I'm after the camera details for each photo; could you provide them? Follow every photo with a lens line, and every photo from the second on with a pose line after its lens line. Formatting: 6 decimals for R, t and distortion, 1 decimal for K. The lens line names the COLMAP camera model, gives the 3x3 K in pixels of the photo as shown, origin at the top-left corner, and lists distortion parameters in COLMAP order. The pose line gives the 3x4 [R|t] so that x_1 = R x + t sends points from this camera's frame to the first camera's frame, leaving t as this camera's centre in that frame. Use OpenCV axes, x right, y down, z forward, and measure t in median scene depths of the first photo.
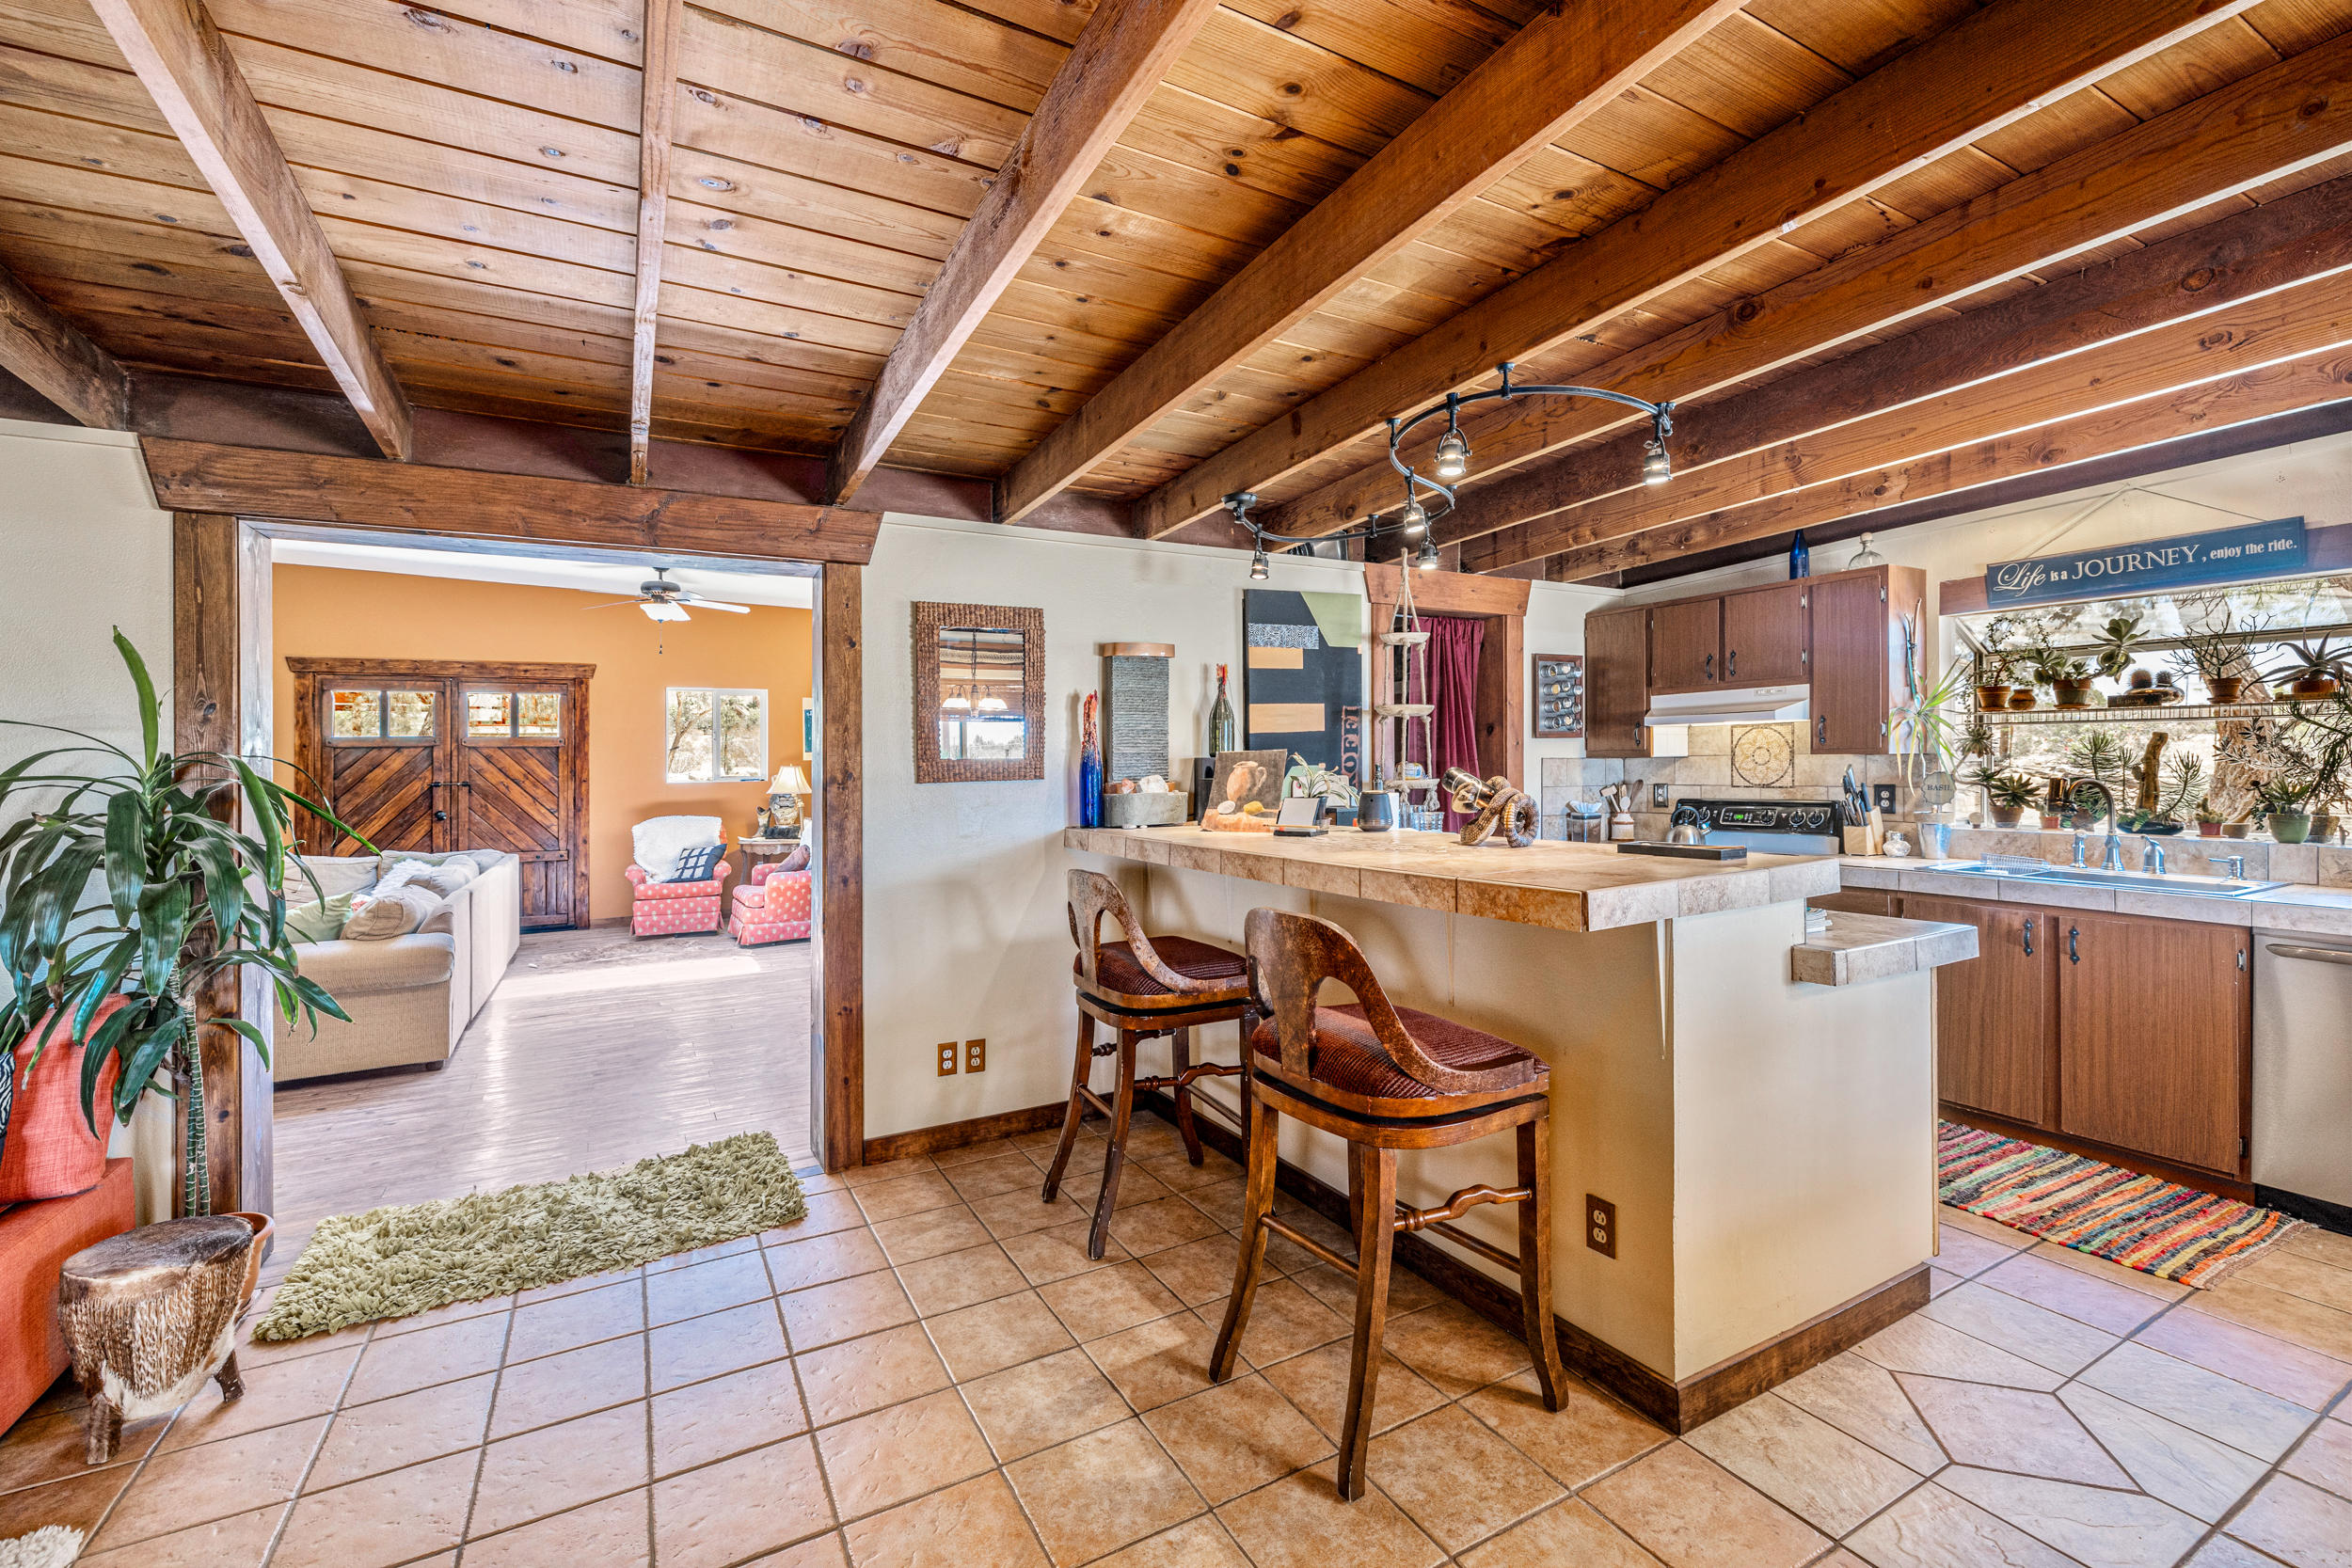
lens RADIAL K [[981.6, 0, 1163.2], [0, 981.6, 762.2], [0, 0, 1]] dist [-0.007117, 0.002150]
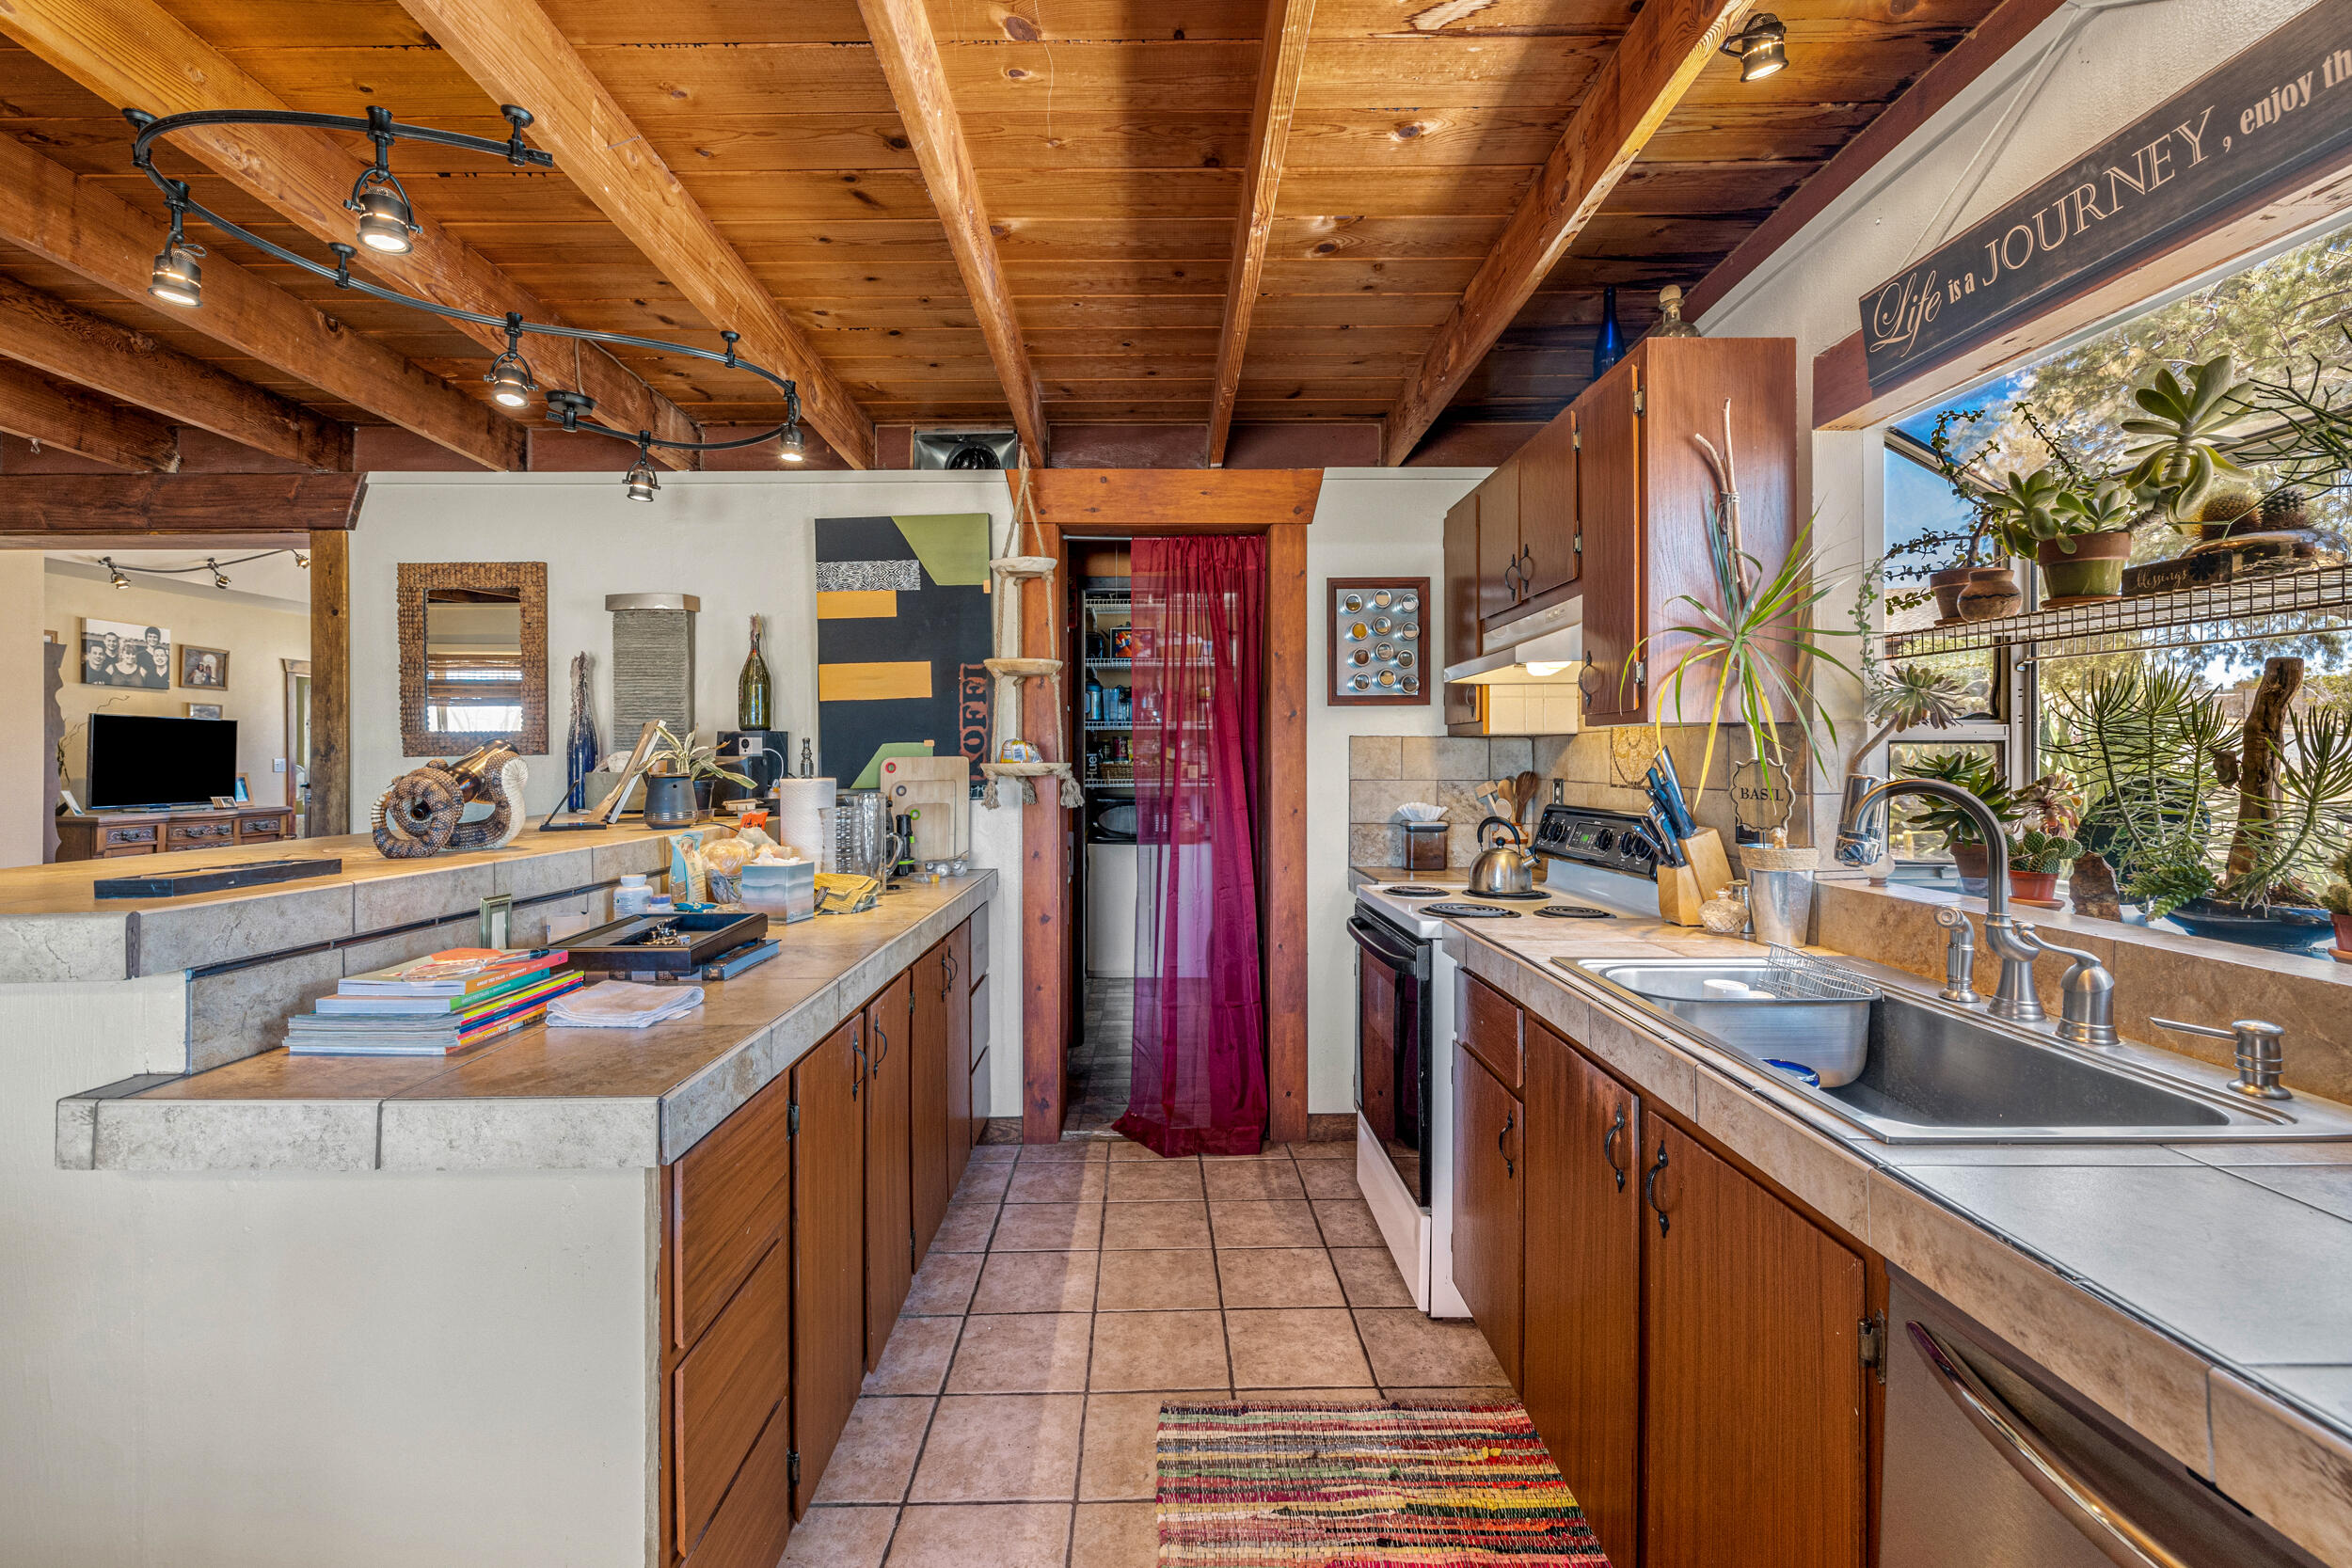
lens RADIAL K [[1017.2, 0, 1167.1], [0, 1017.2, 747.1], [0, 0, 1]] dist [-0.001778, -0.000113]
pose [[0.883109, 0.007248, -0.469112, 0.717089], [-0.008486, 0.999964, -0.000526, 0.005758], [0.469092, 0.004446, 0.883138, 0.404805]]
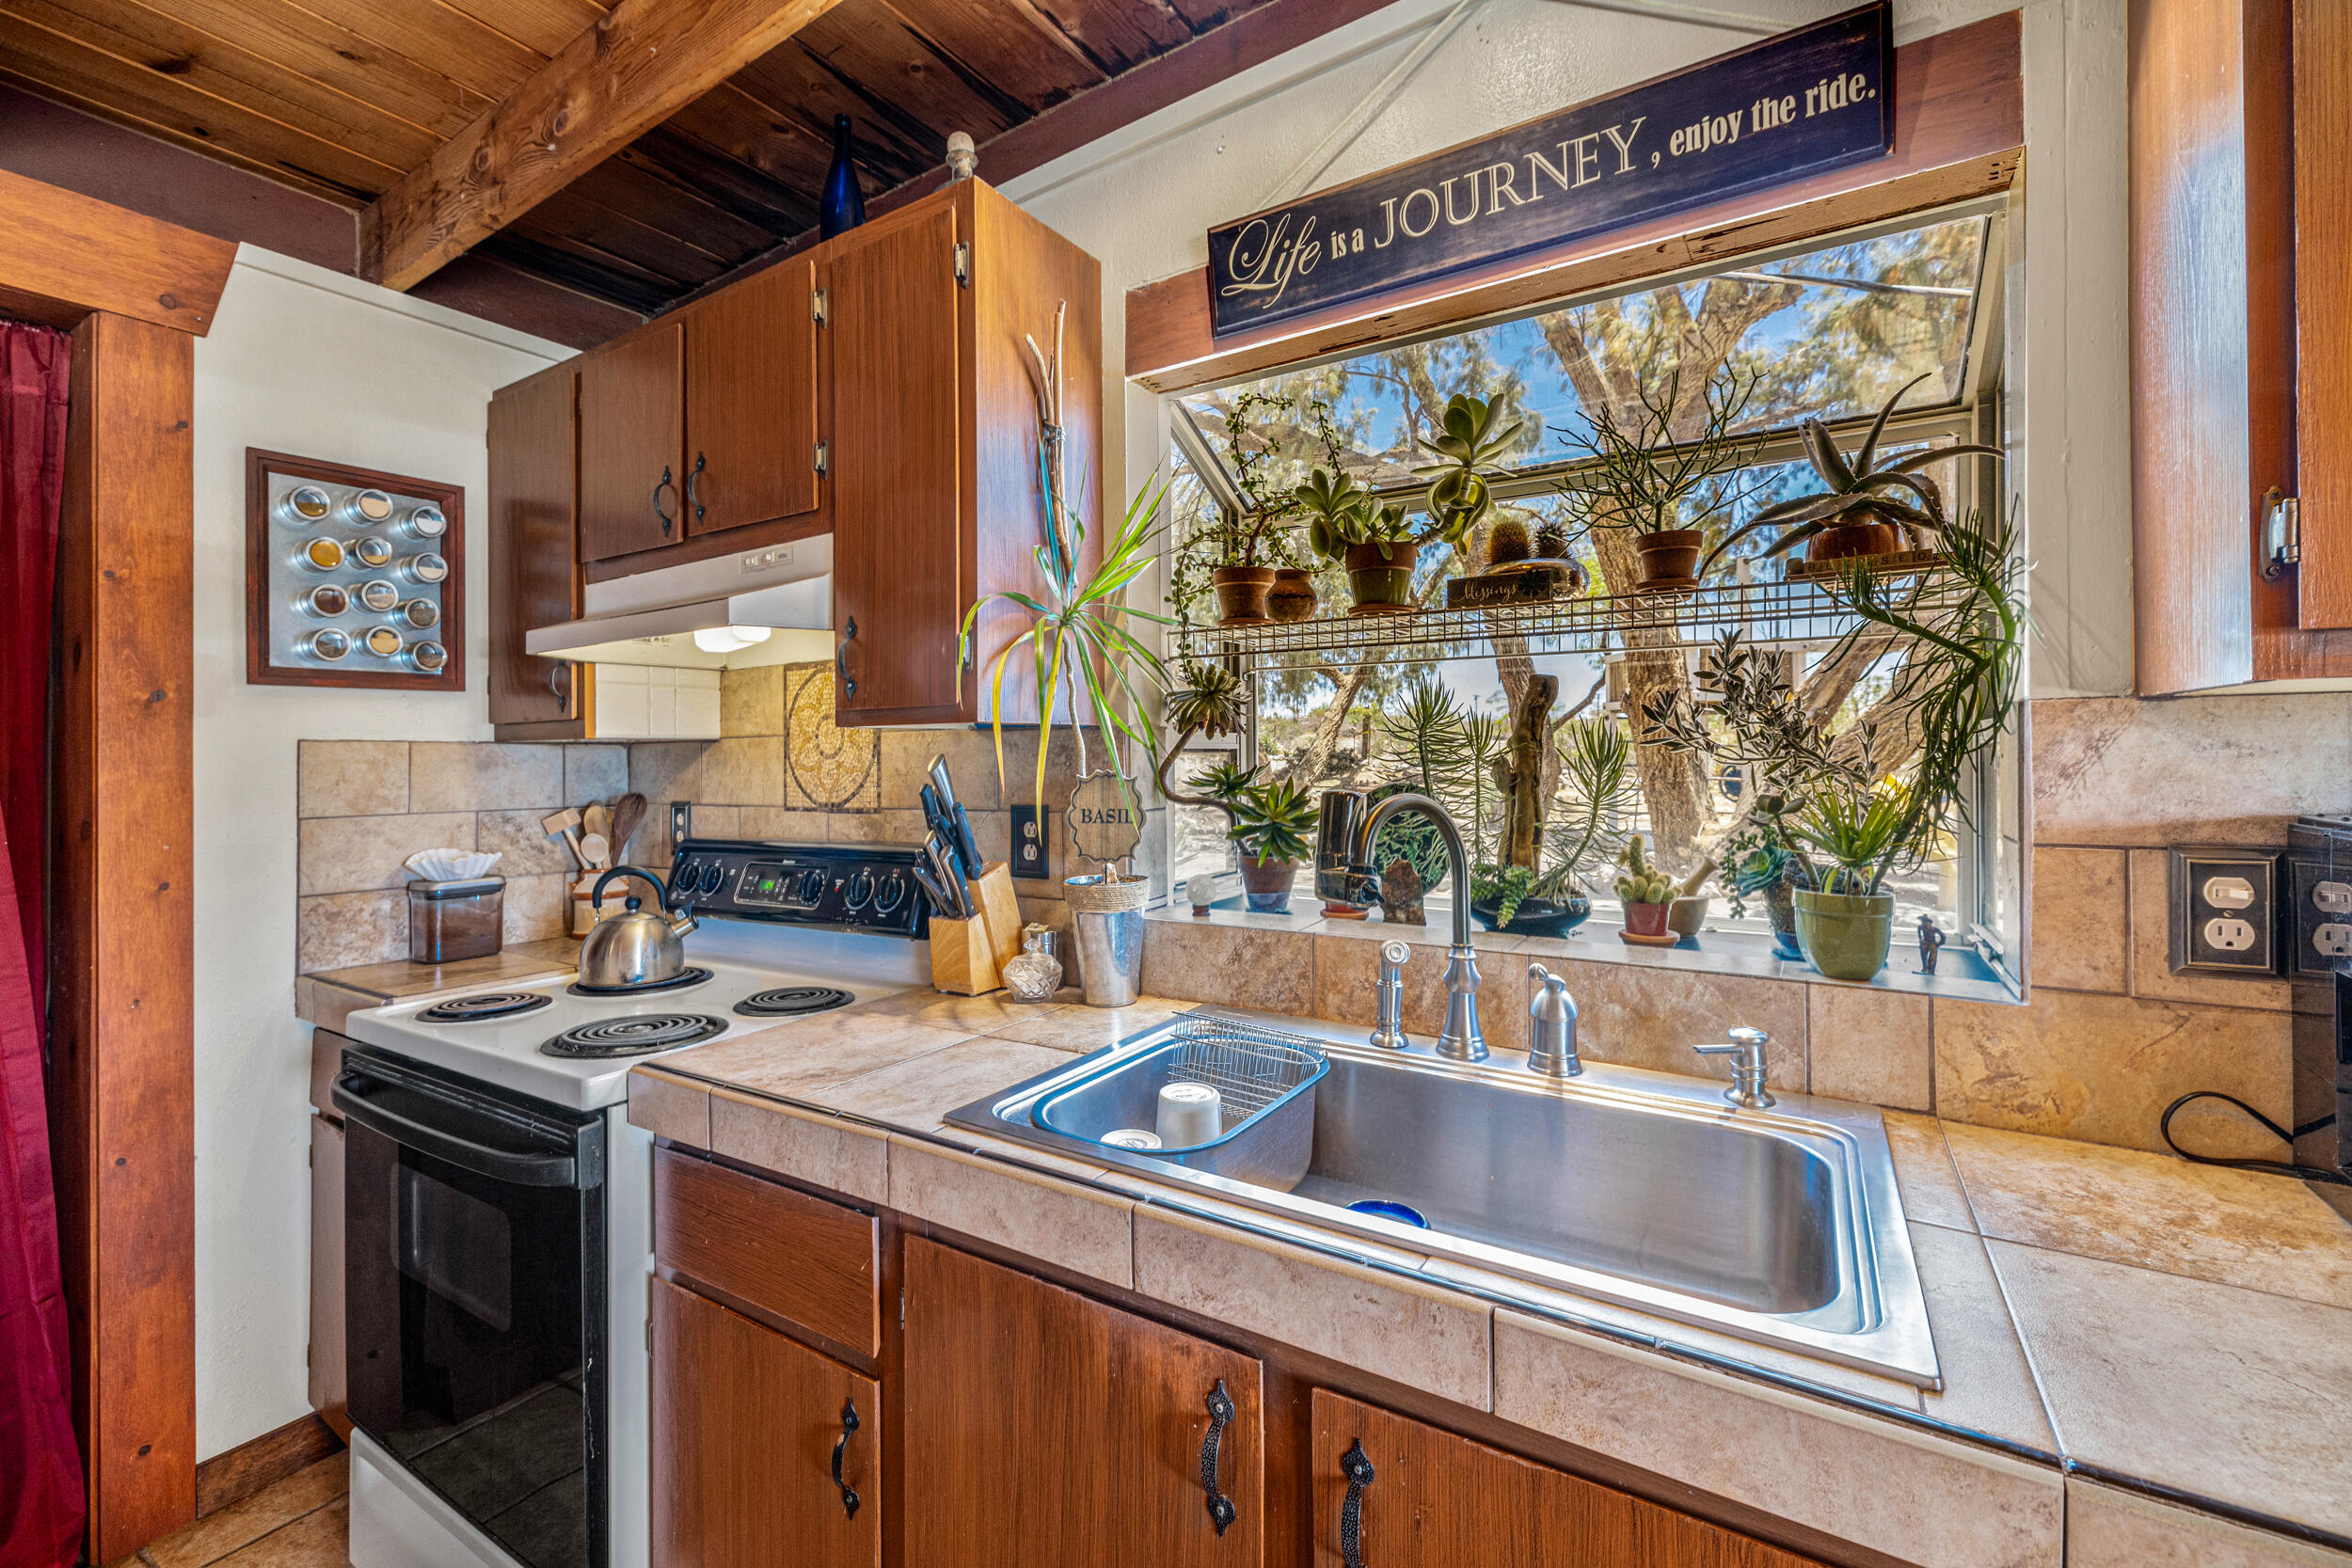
lens RADIAL K [[981.6, 0, 1176.0], [0, 981.6, 750.9], [0, 0, 1]] dist [-0.007117, 0.002150]
pose [[0.871120, 0.004557, 0.491048, 0.590956], [0.001138, 0.999936, -0.011298, 0.005285], [-0.491068, 0.010401, 0.871059, 0.619115]]
